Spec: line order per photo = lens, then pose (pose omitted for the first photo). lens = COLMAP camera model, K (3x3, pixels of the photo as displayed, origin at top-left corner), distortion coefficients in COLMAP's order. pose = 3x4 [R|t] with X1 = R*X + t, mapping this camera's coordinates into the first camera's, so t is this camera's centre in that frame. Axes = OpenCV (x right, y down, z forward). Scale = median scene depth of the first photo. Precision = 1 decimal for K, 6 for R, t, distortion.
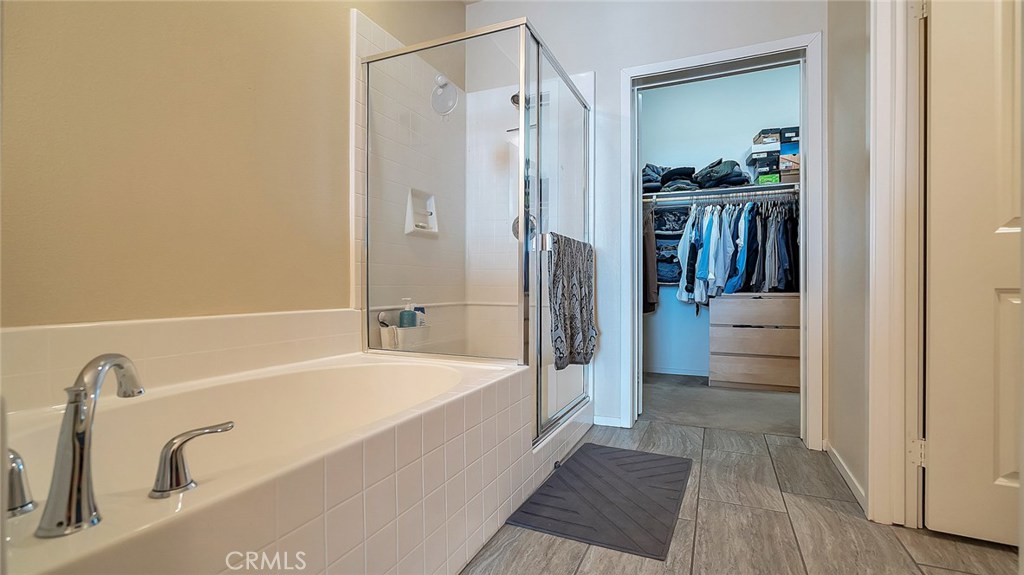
lens RADIAL K [[467.3, 0, 510.1], [0, 467.3, 292.1], [0, 0, 1]] dist [-0.002831, 0.004338]
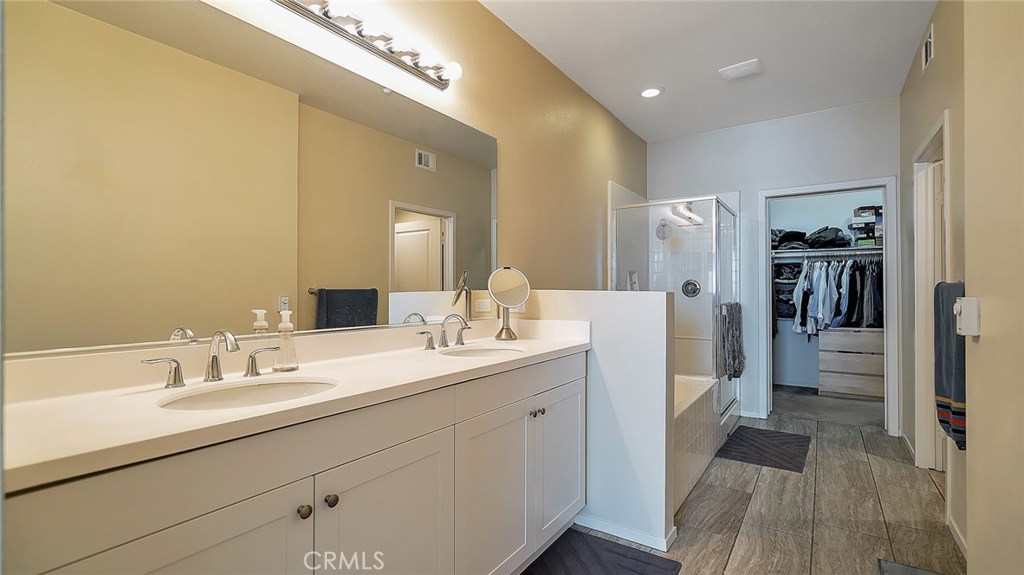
lens RADIAL K [[467.3, 0, 514.0], [0, 467.3, 287.8], [0, 0, 1]] dist [-0.002831, 0.004338]
pose [[0.986638, 0.001407, -0.162920, -0.239881], [-0.003874, 0.999883, -0.014826, -0.092167], [0.162880, 0.015259, 0.986528, -0.516538]]
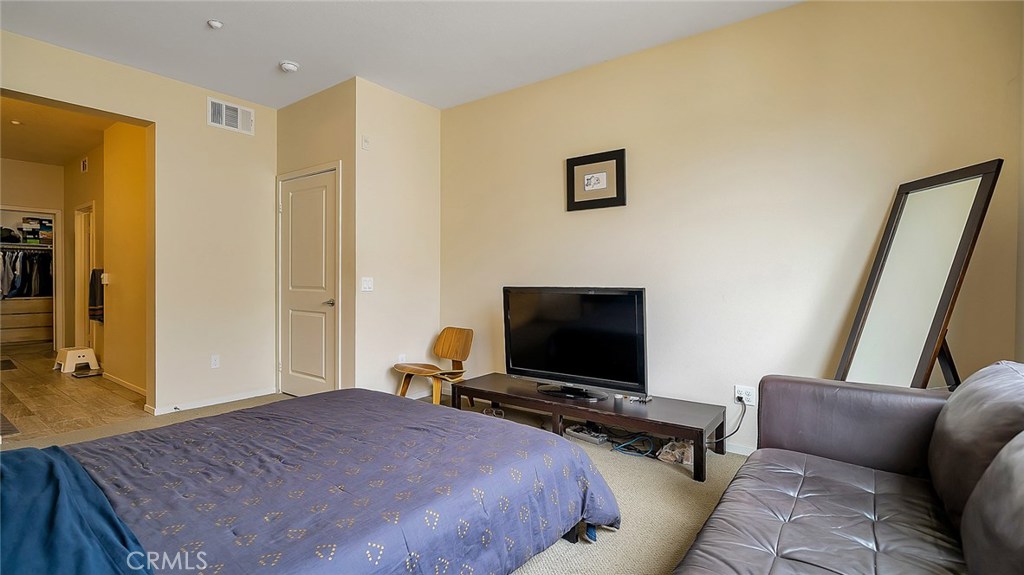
lens RADIAL K [[467.3, 0, 513.5], [0, 467.3, 286.8], [0, 0, 1]] dist [-0.002831, 0.004338]
pose [[0.221441, -0.011114, 0.975110, -1.031826], [0.002211, 0.999938, 0.010894, -0.063225], [-0.975171, -0.000257, 0.221452, -1.582183]]
